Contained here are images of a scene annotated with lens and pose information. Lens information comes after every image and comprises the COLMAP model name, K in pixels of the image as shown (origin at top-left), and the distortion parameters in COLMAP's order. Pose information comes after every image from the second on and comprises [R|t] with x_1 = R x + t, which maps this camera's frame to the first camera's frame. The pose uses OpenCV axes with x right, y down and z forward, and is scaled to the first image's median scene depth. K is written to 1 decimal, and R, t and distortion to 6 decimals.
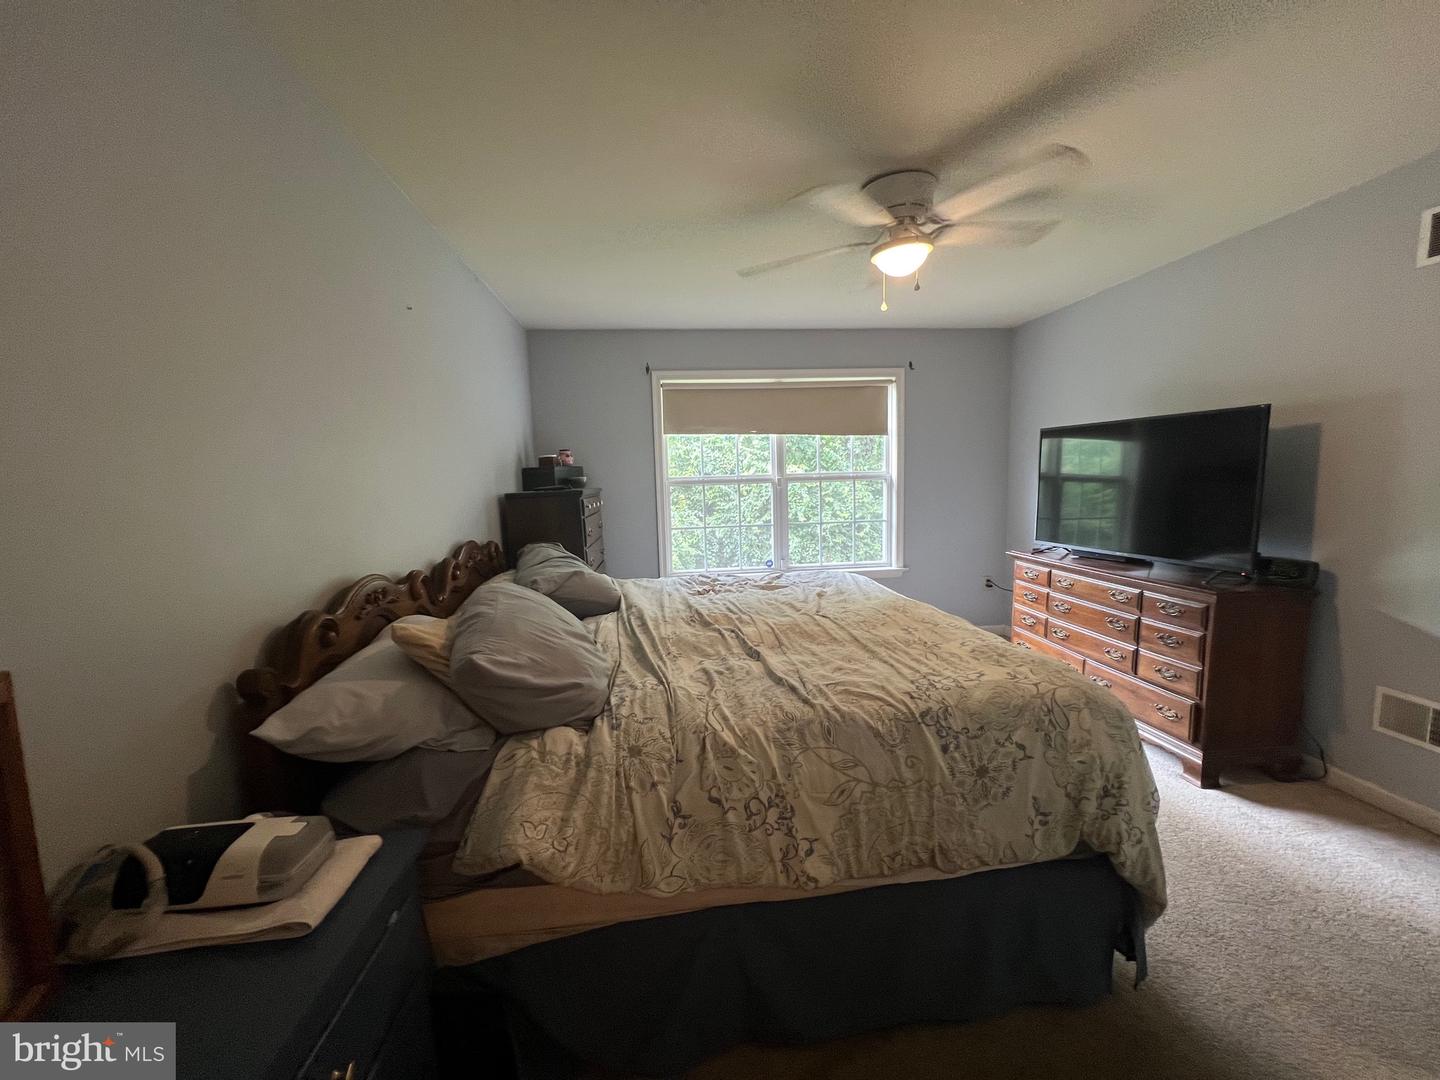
lens RADIAL K [[578.6, 0, 722.8], [0, 578.6, 539.7], [0, 0, 1]] dist [0.001750, 0.000296]
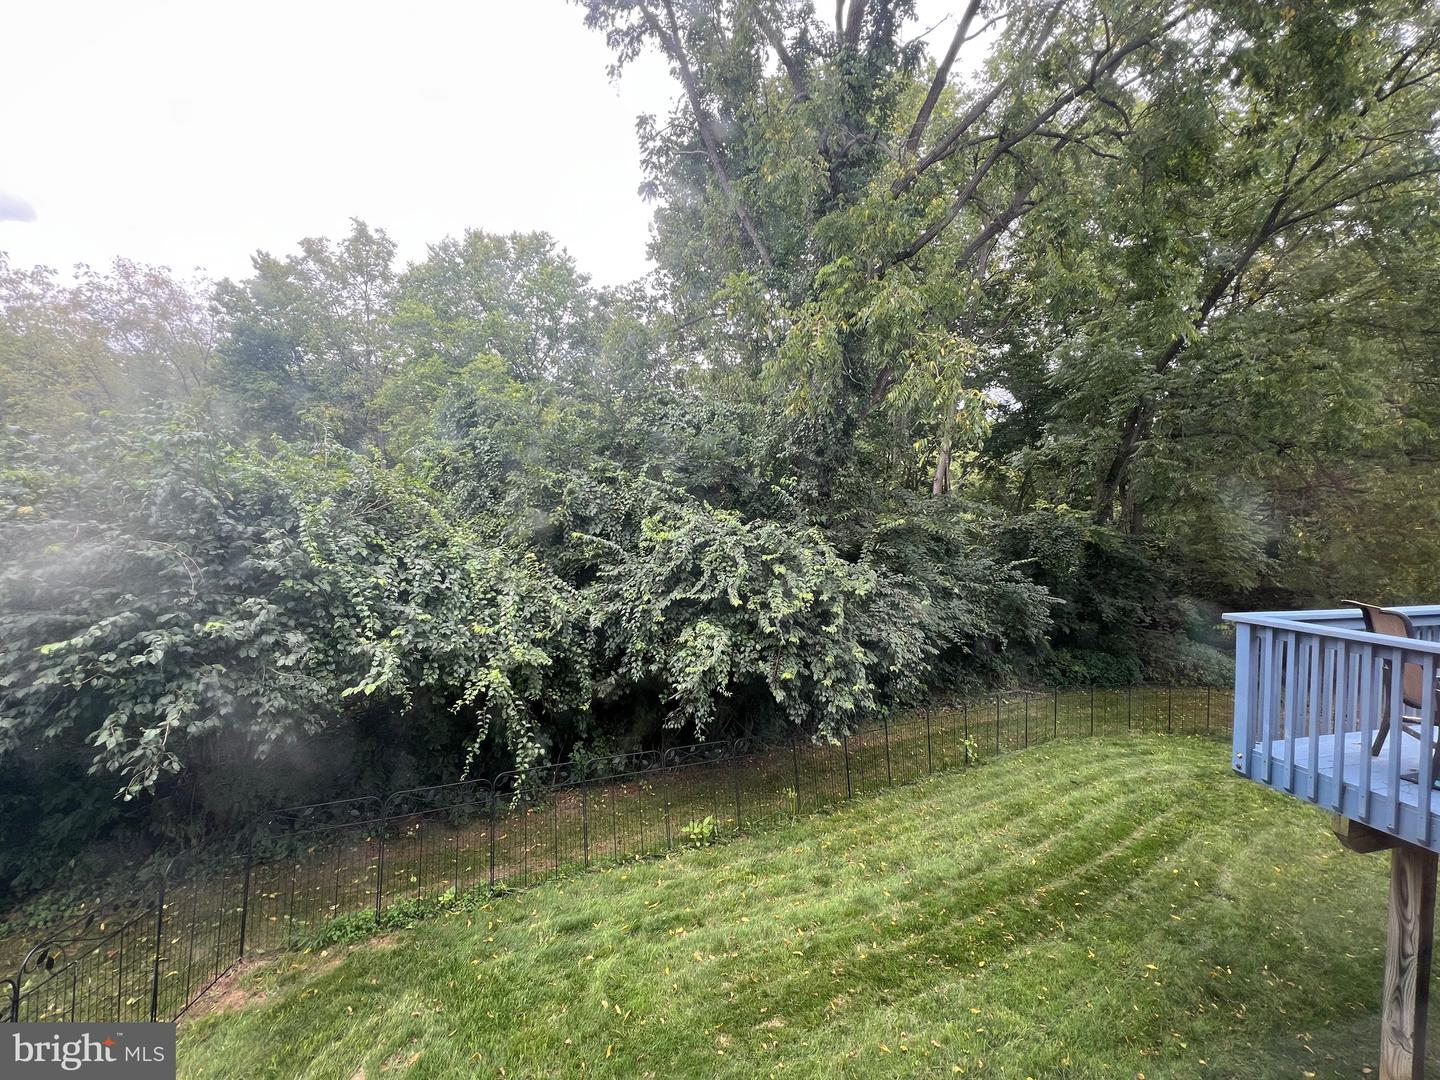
lens RADIAL K [[578.6, 0, 718.4], [0, 578.6, 537.2], [0, 0, 1]] dist [0.001750, 0.000296]
pose [[0.992245, 0.036925, 0.118688, 0.047569], [-0.027407, 0.996350, -0.080842, -0.053537], [-0.121240, 0.076962, 0.989635, 0.415680]]
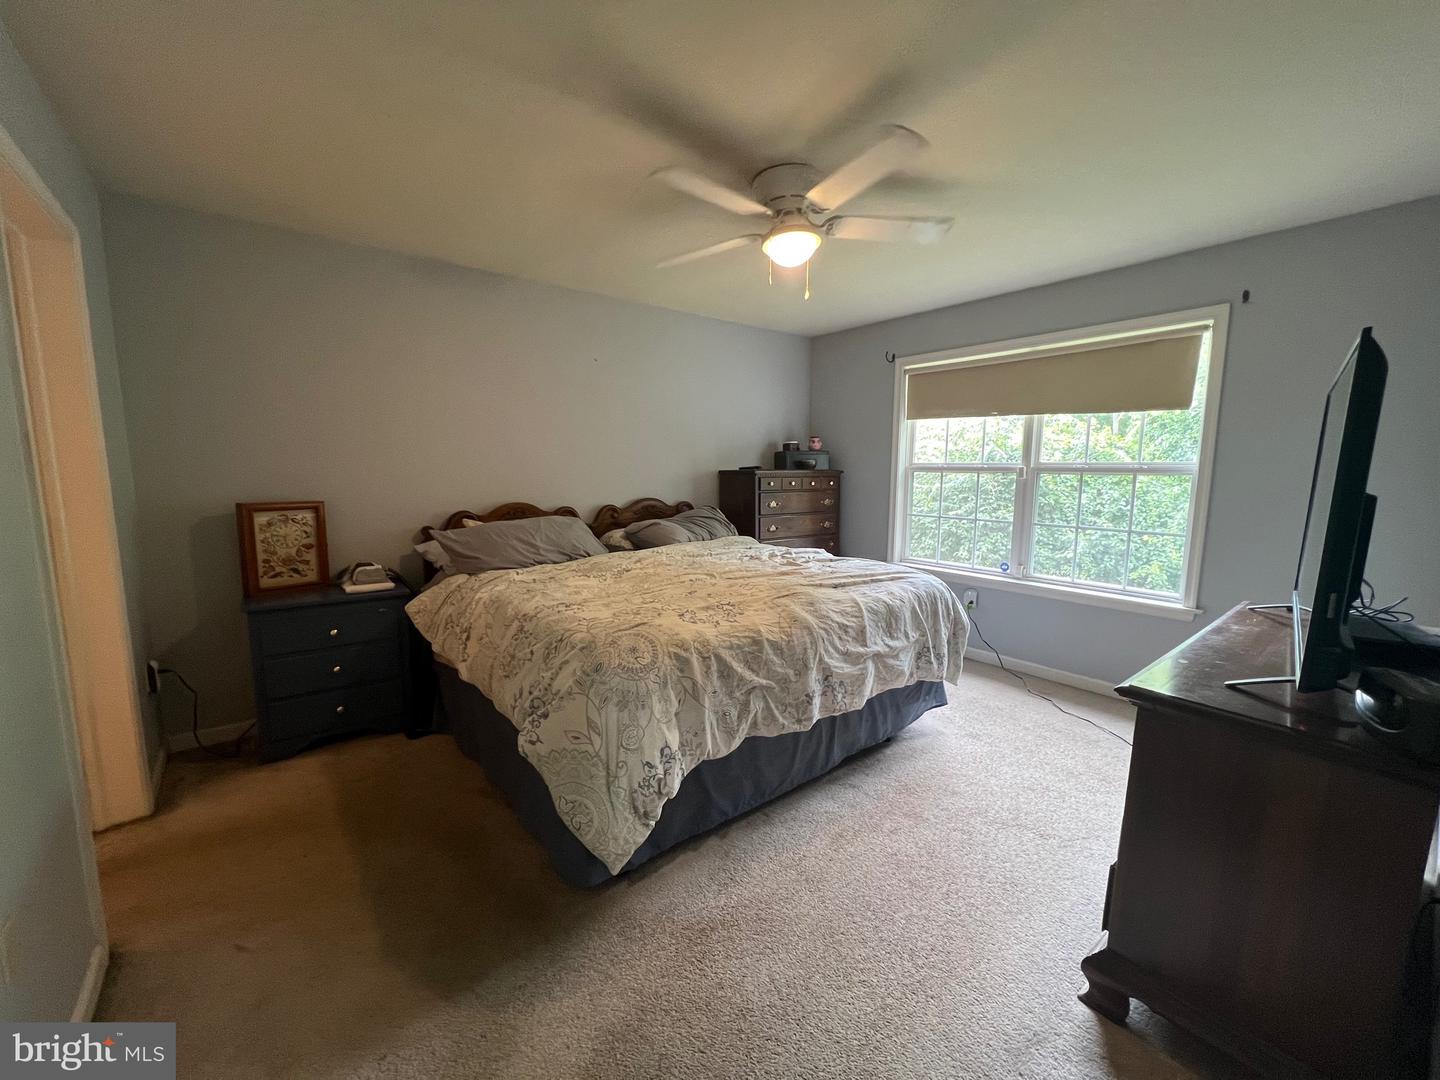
lens RADIAL K [[575.4, 0, 718.3], [0, 575.4, 543.5], [0, 0, 1]] dist [0.000933, 0.000126]
pose [[0.530382, 0.144777, -0.835305, 0.234065], [-0.114110, 0.988535, 0.098881, -0.012163], [0.840044, 0.042872, 0.540822, 0.074821]]
